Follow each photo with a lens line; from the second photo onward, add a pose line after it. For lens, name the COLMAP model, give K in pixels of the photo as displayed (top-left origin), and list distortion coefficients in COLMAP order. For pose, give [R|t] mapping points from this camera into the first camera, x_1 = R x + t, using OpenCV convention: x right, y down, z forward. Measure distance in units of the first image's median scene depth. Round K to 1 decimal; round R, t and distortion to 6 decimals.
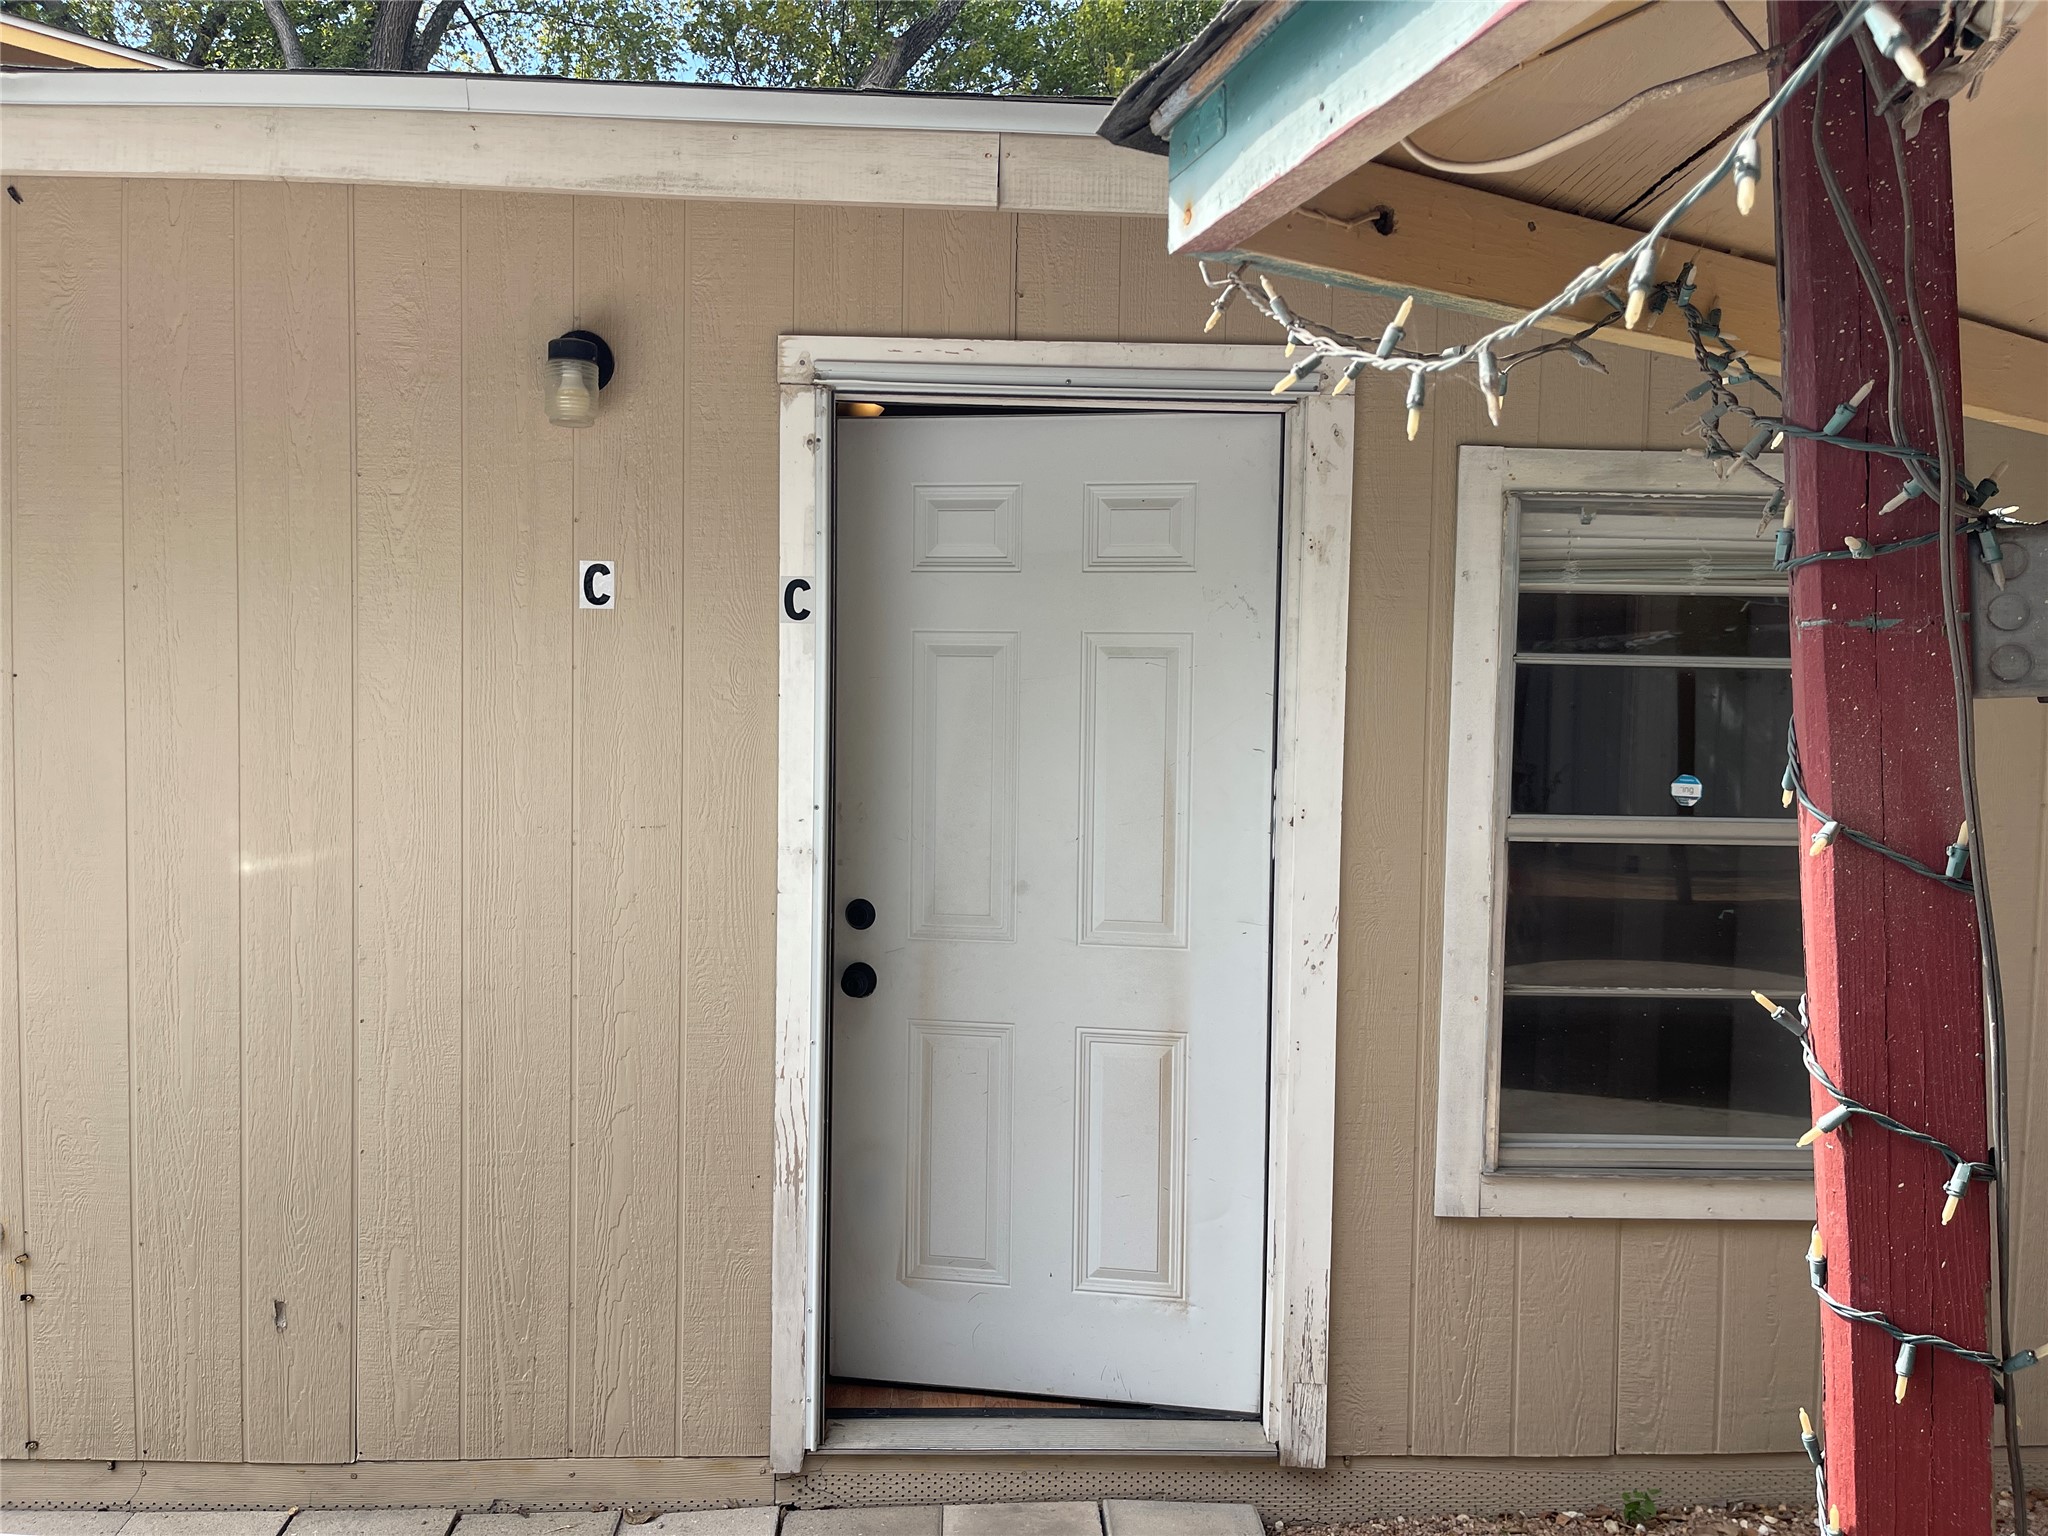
lens RADIAL K [[1587.0, 0, 1024.0], [0, 1587.0, 768.0], [0, 0, 1]] dist [0.063950, -0.002924]
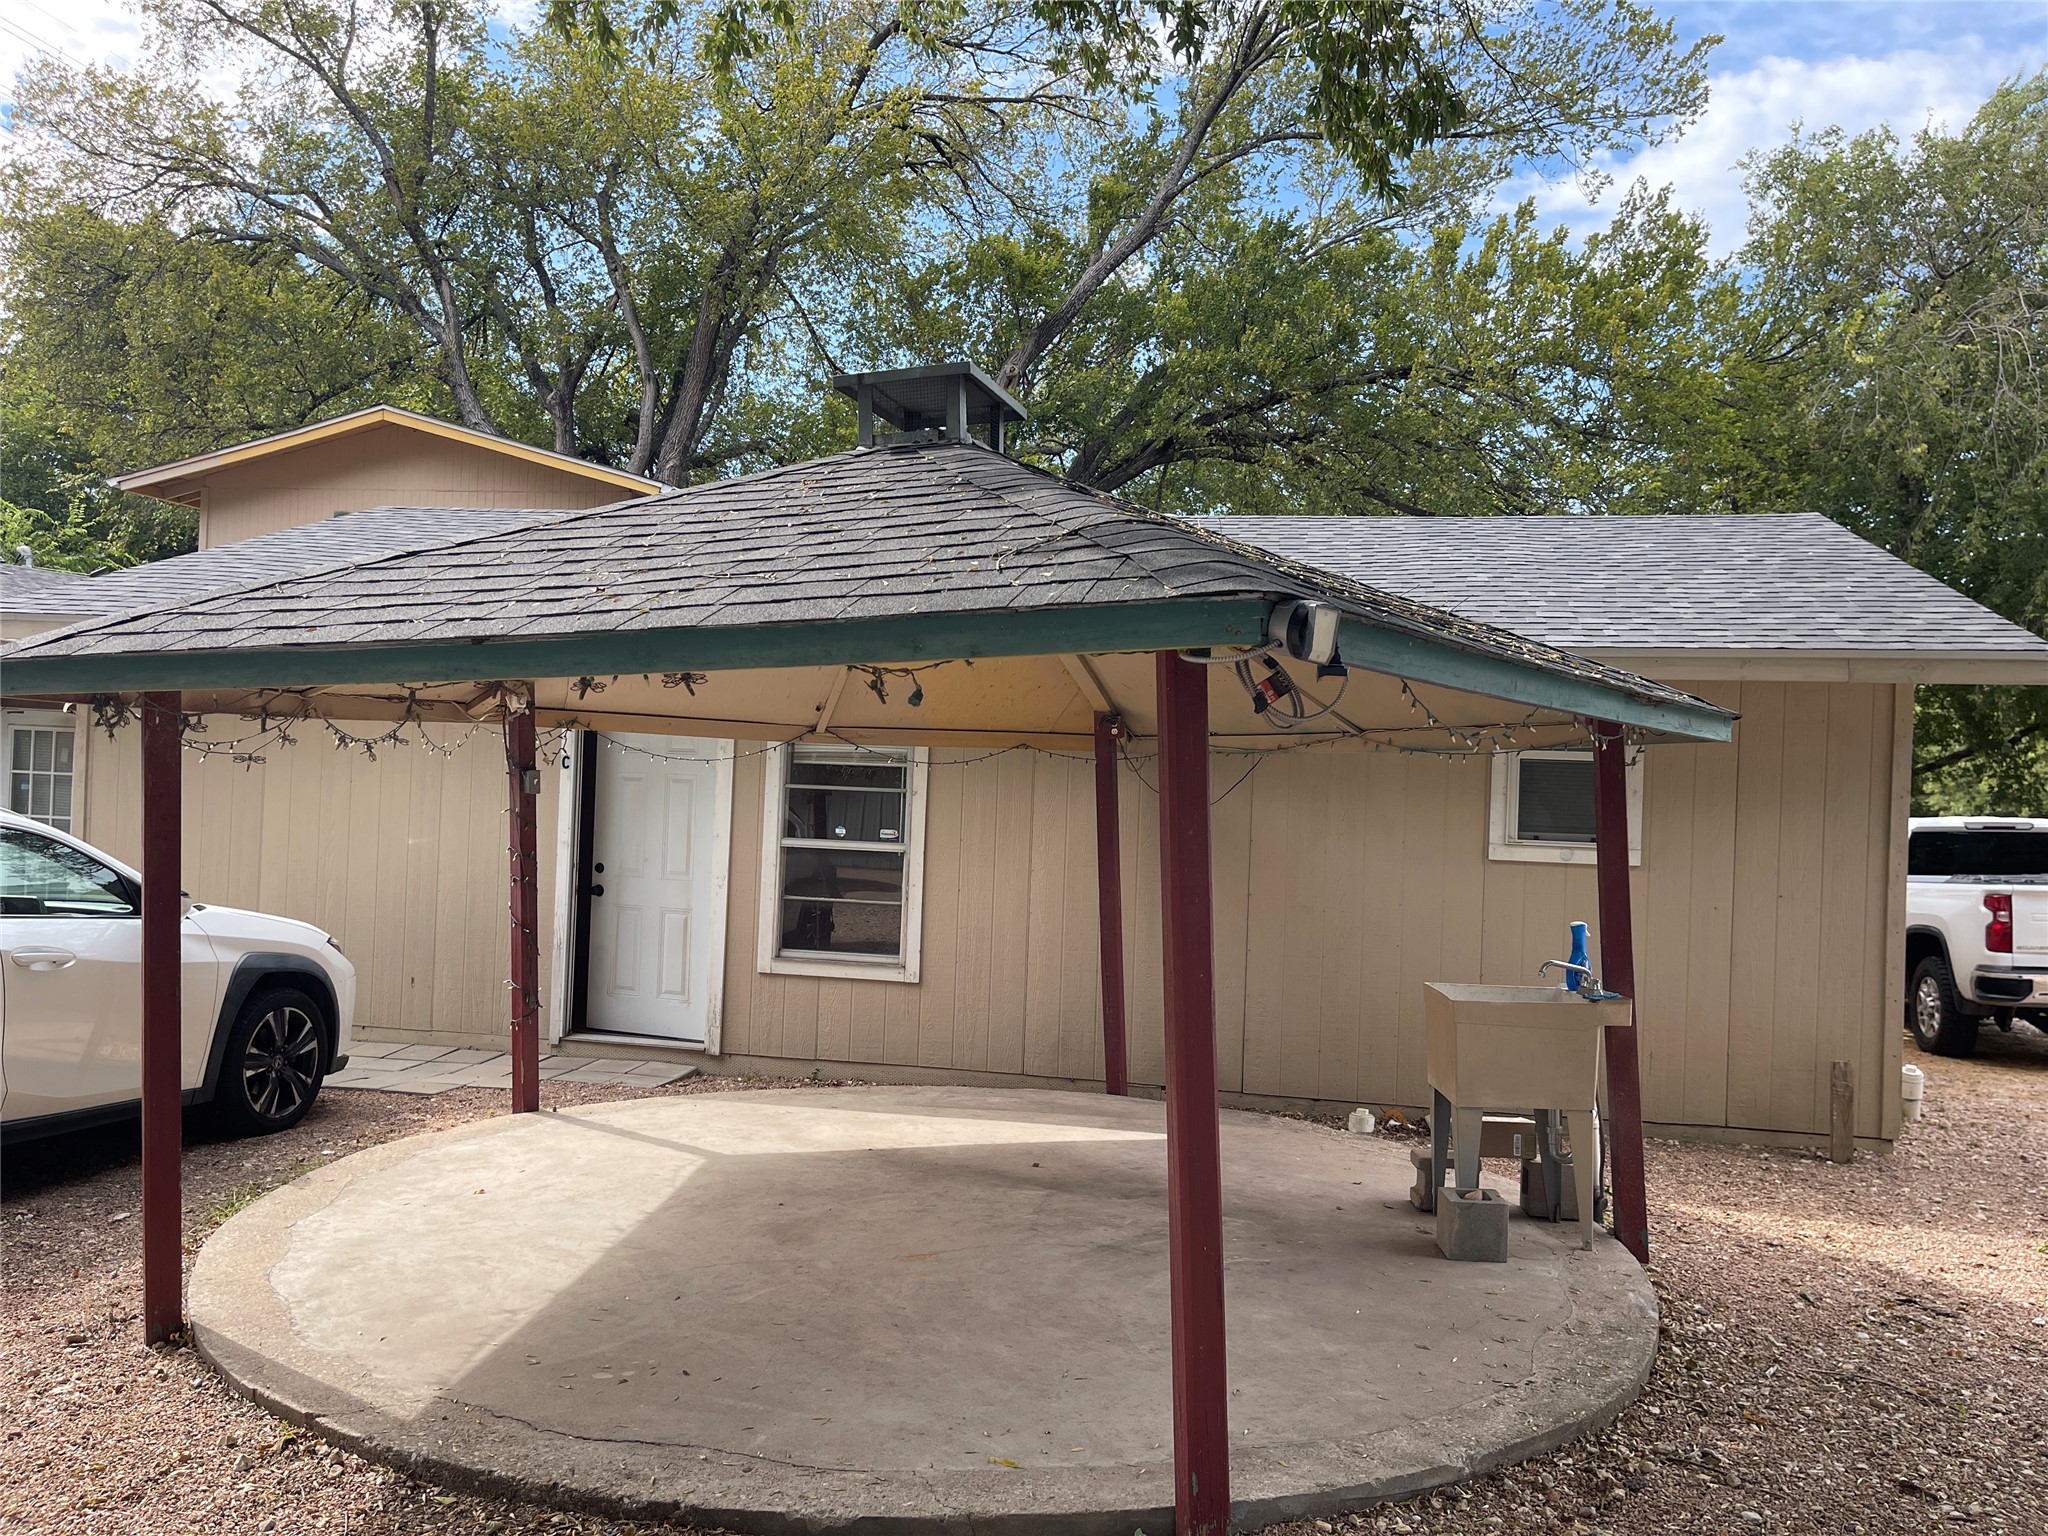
lens RADIAL K [[1587.0, 0, 1024.0], [0, 1587.0, 768.0], [0, 0, 1]] dist [0.063950, -0.002924]
pose [[0.967079, 0.018087, -0.253832, 1.462663], [-0.038228, 0.996477, -0.074641, 0.102298], [0.251588, 0.081887, 0.964364, -1.737292]]
